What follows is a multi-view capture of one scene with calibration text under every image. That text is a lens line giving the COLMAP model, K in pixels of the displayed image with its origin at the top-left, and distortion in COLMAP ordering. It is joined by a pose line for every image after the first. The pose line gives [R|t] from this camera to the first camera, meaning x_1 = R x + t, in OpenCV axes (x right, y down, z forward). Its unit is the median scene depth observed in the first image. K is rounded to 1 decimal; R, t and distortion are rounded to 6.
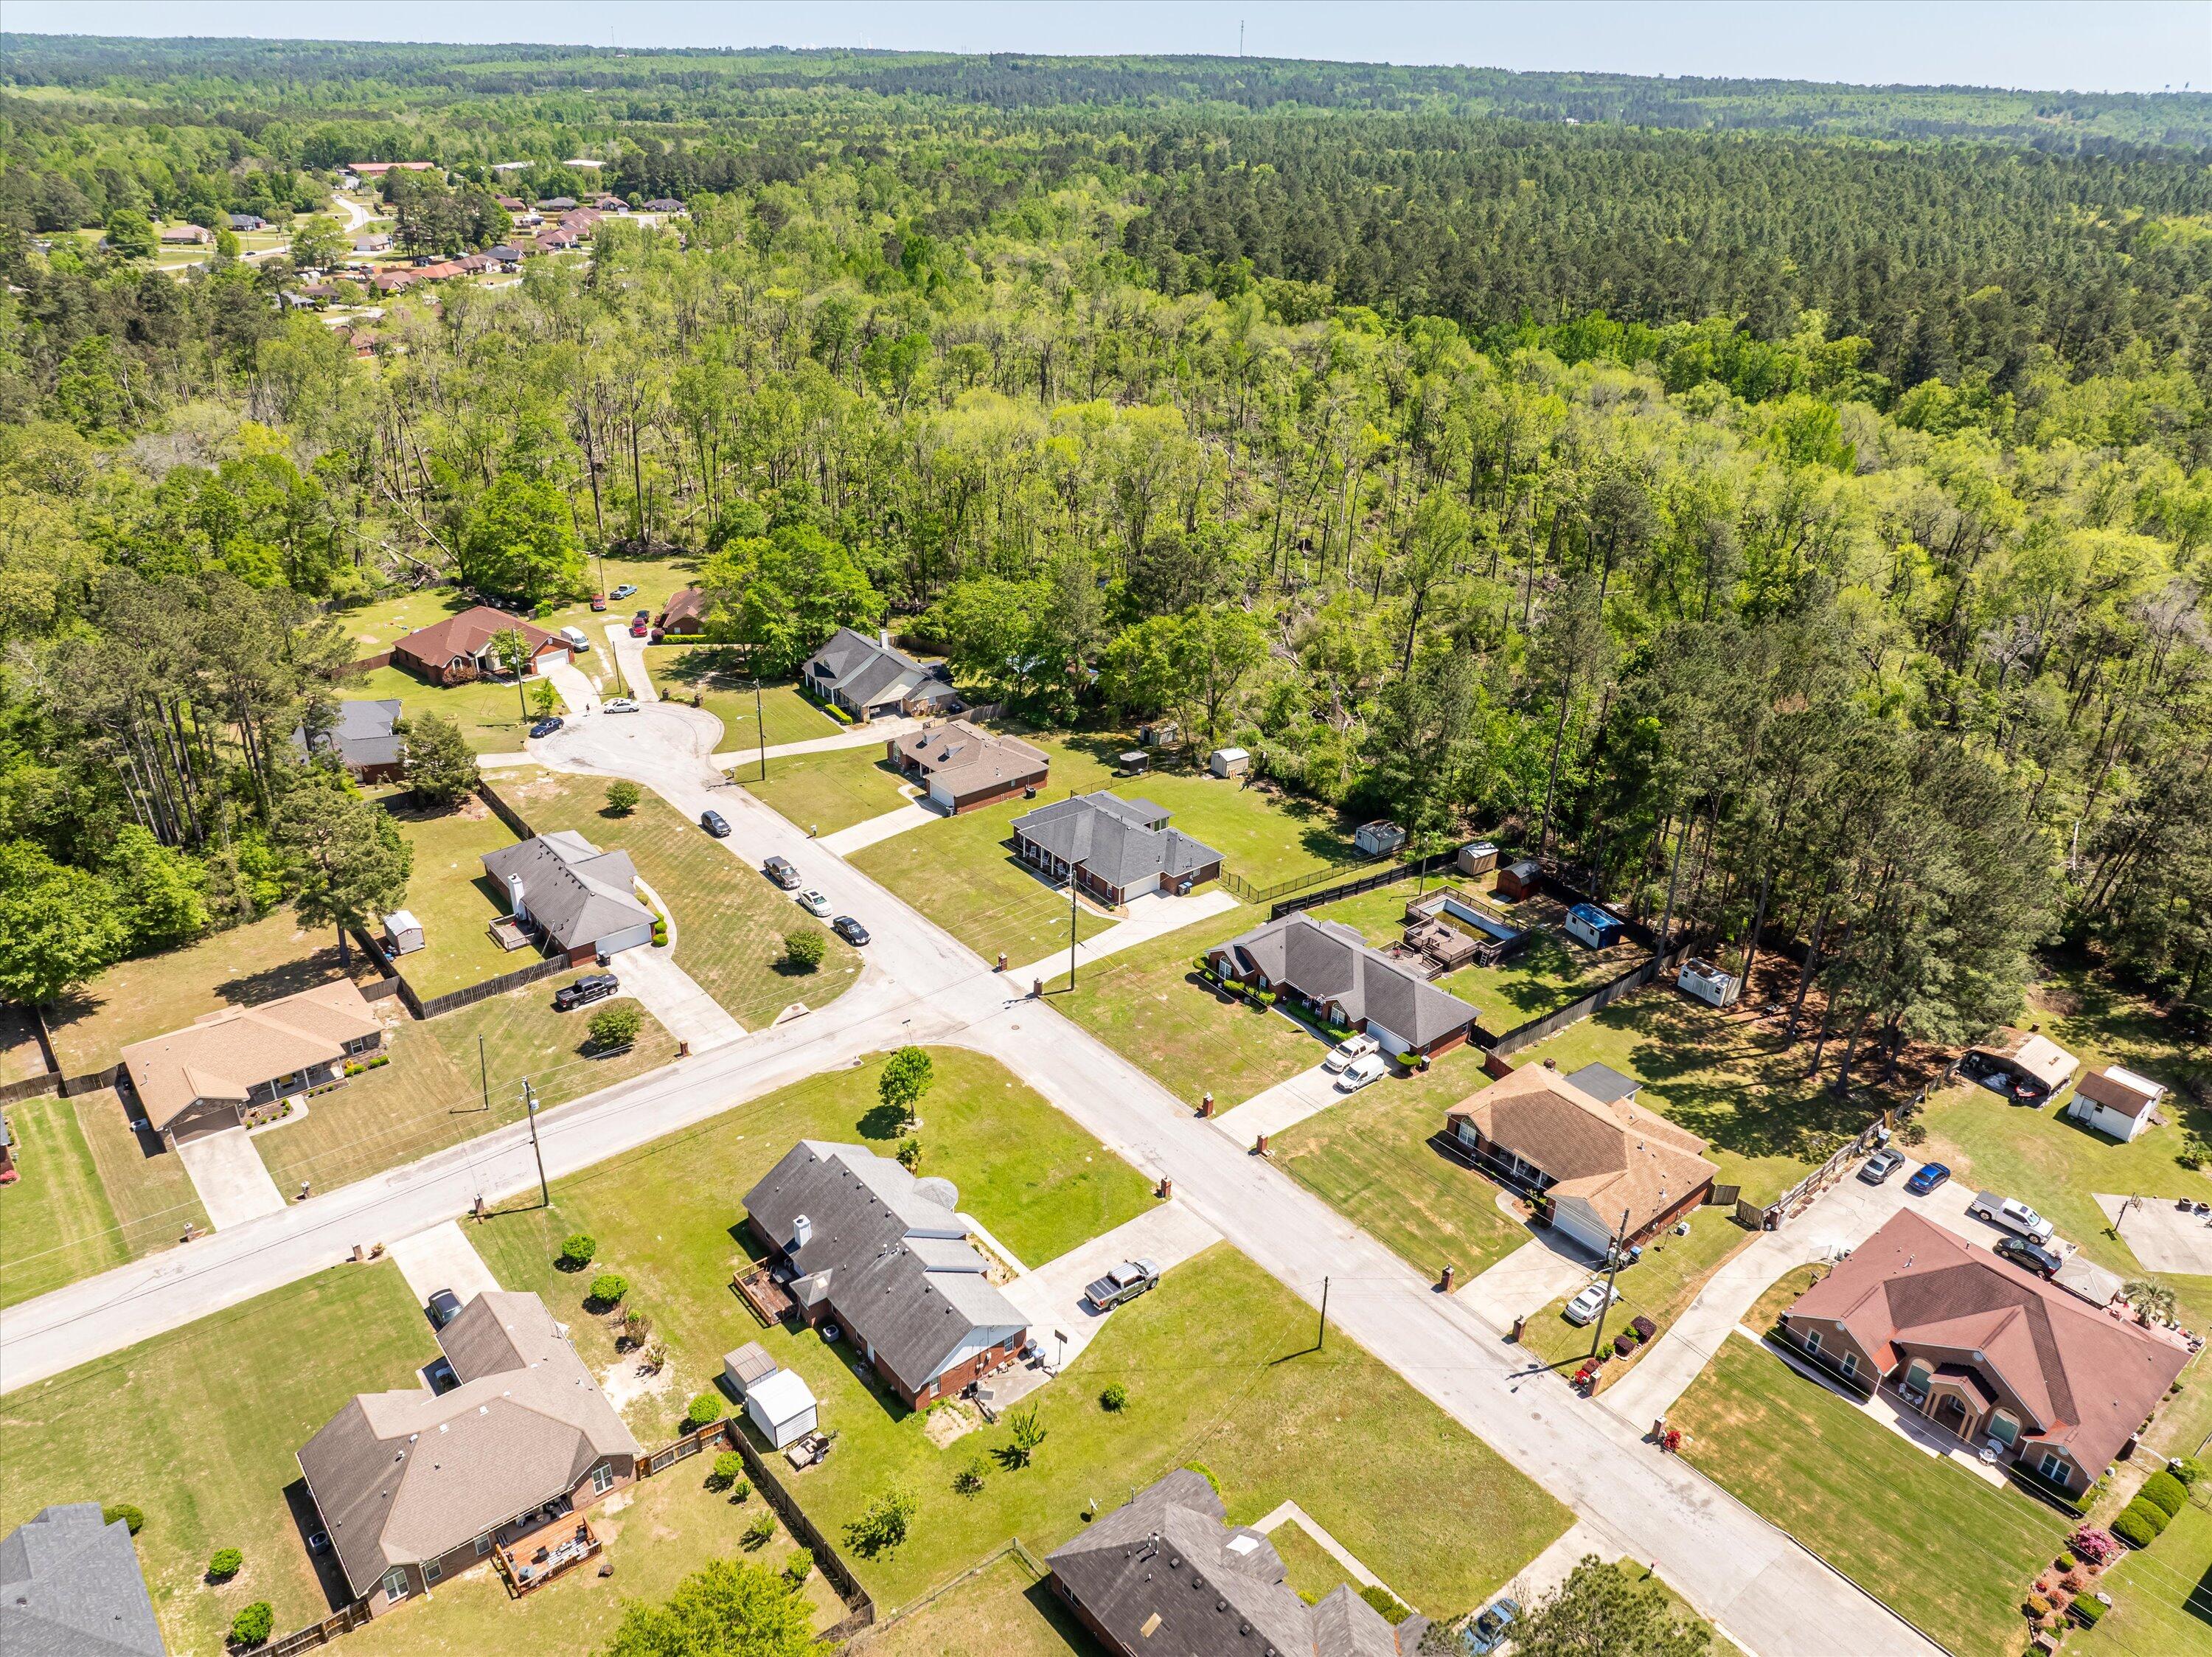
lens RADIAL K [[1564.5, 0, 1118.2], [0, 1564.5, 826.3], [0, 0, 1]] dist [-0.048798, 0.018649]
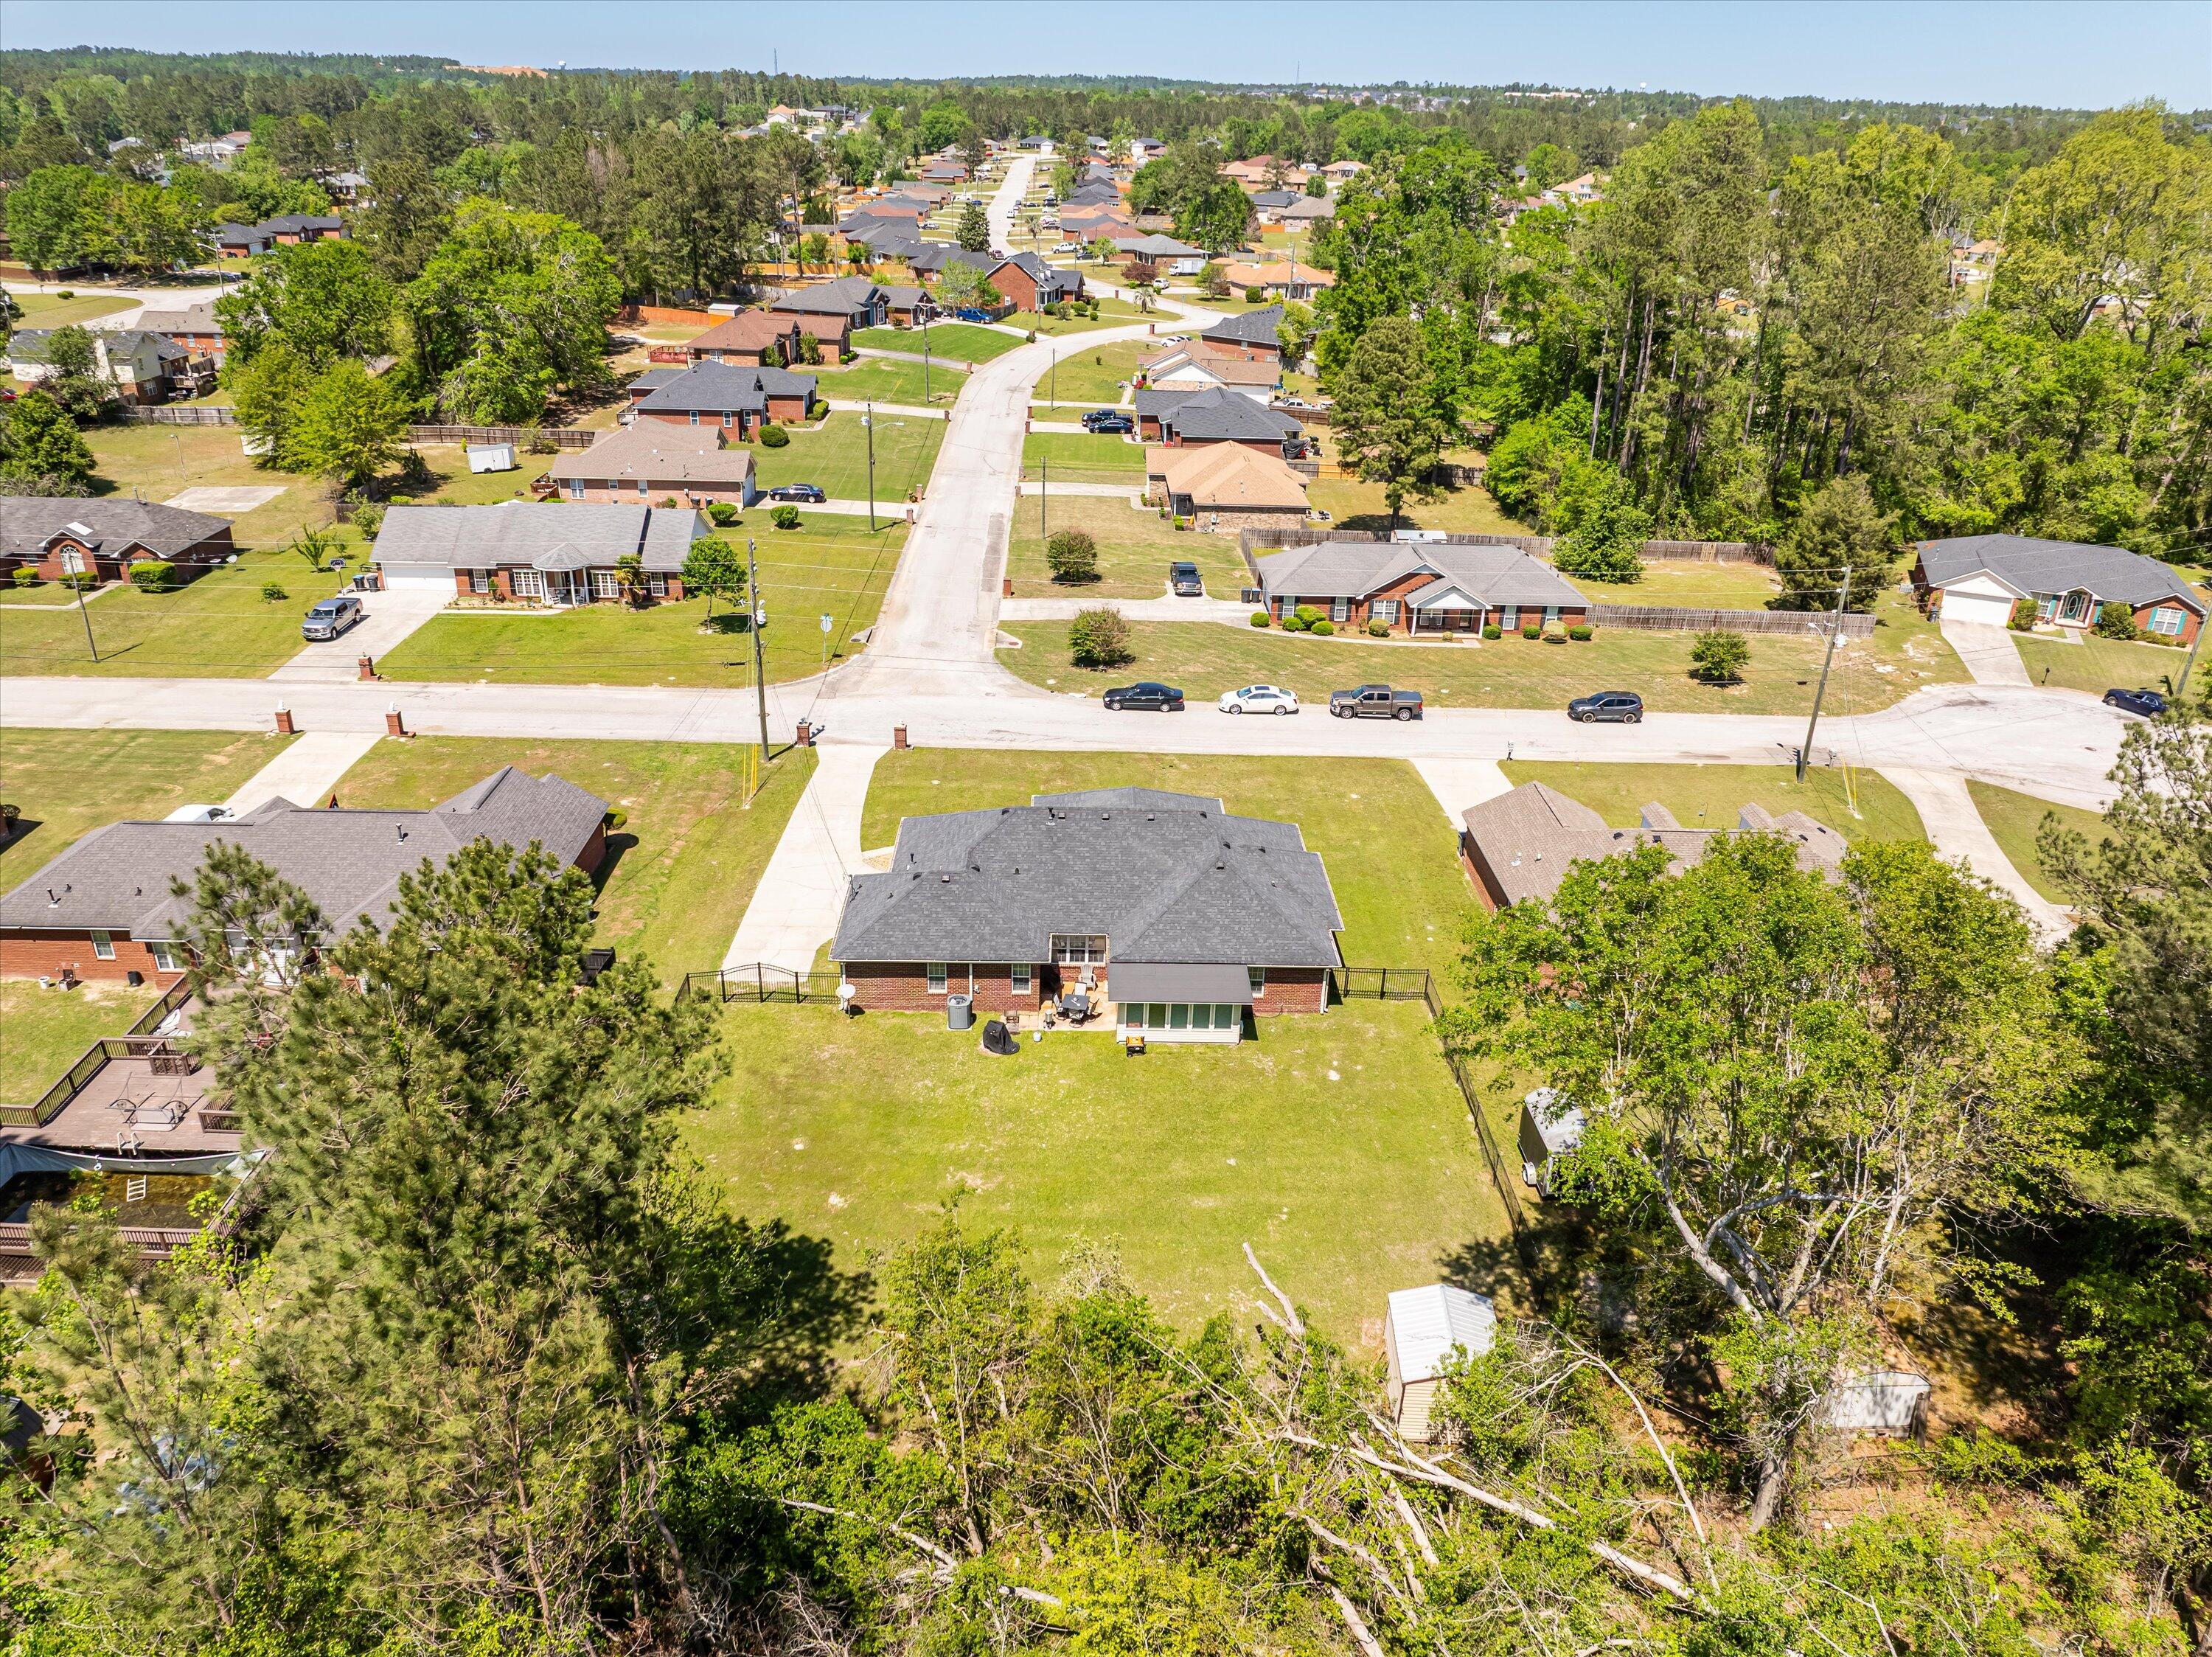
lens RADIAL K [[1564.5, 0, 1115.0], [0, 1564.5, 822.5], [0, 0, 1]] dist [-0.048798, 0.018649]
pose [[-0.618784, 0.289174, -0.730400, 0.299448], [-0.391581, 0.692490, 0.605906, -0.265271], [0.681007, 0.660936, -0.315267, 1.172602]]
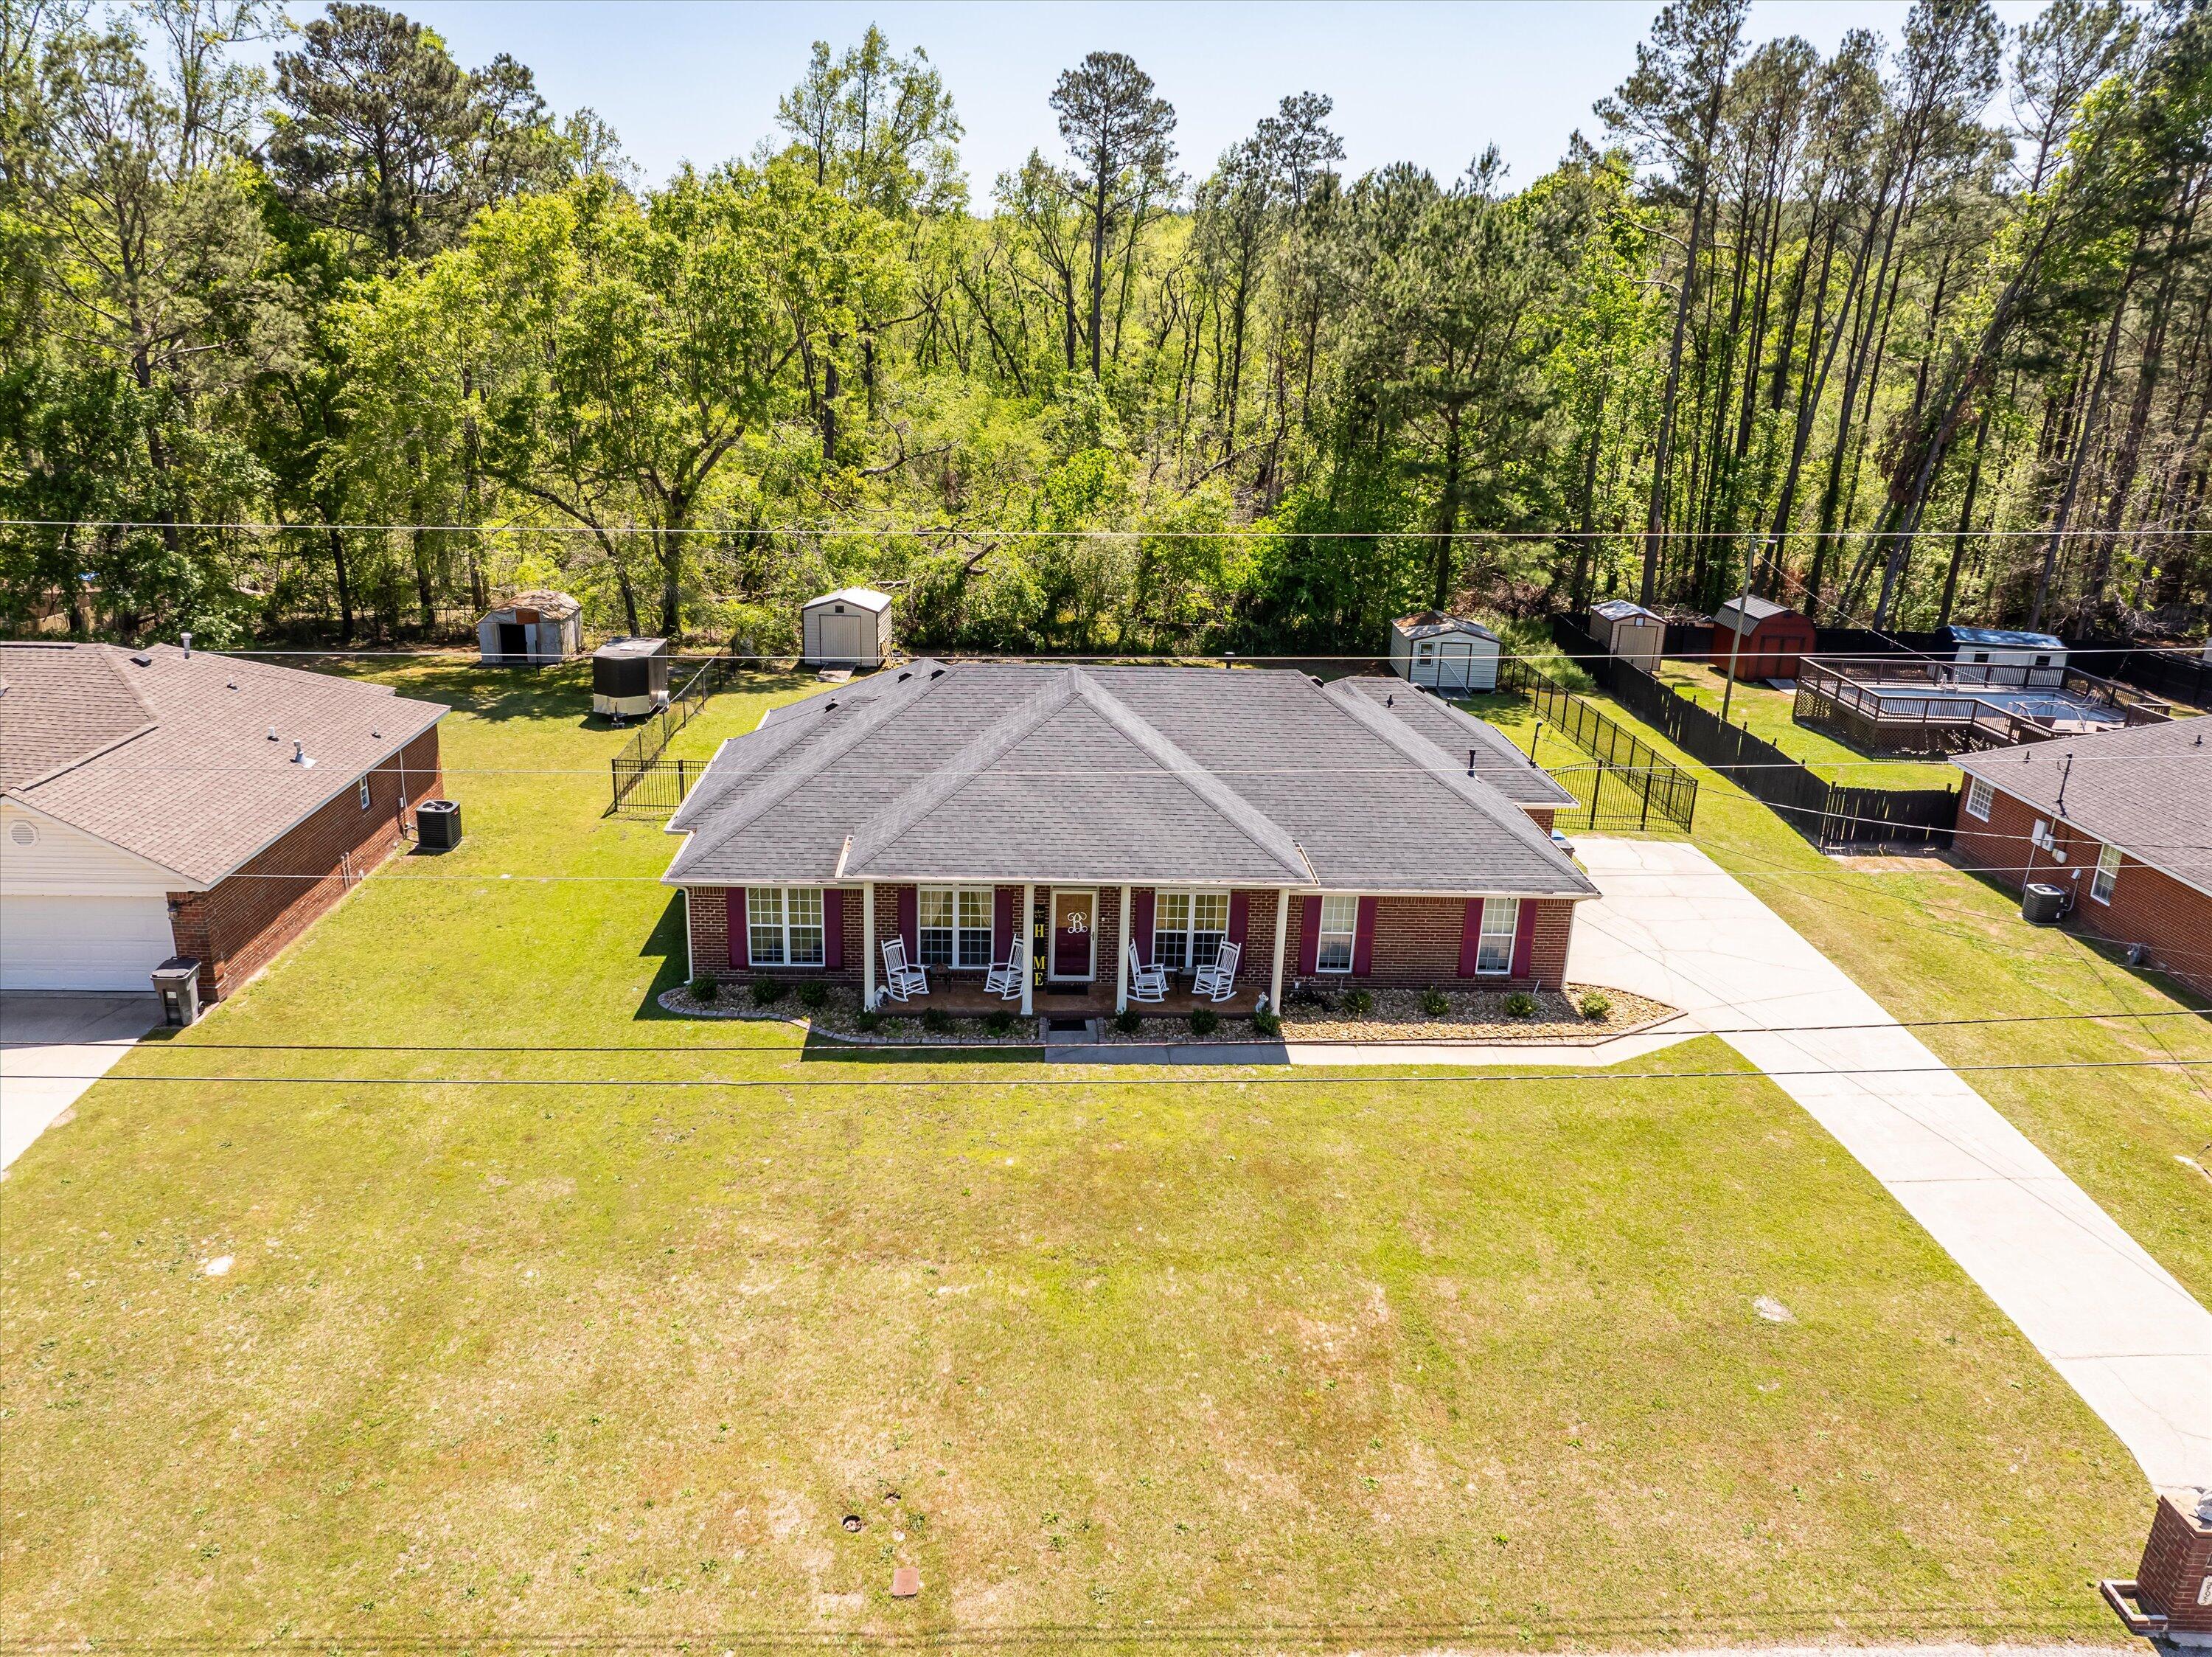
lens RADIAL K [[1564.5, 0, 1119.2], [0, 1564.5, 827.2], [0, 0, 1]] dist [-0.048798, 0.018649]
pose [[0.598228, -0.264353, 0.756466, -0.183561], [0.342621, 0.937758, 0.056756, -0.001269], [-0.724386, 0.225228, 0.651565, 0.896991]]
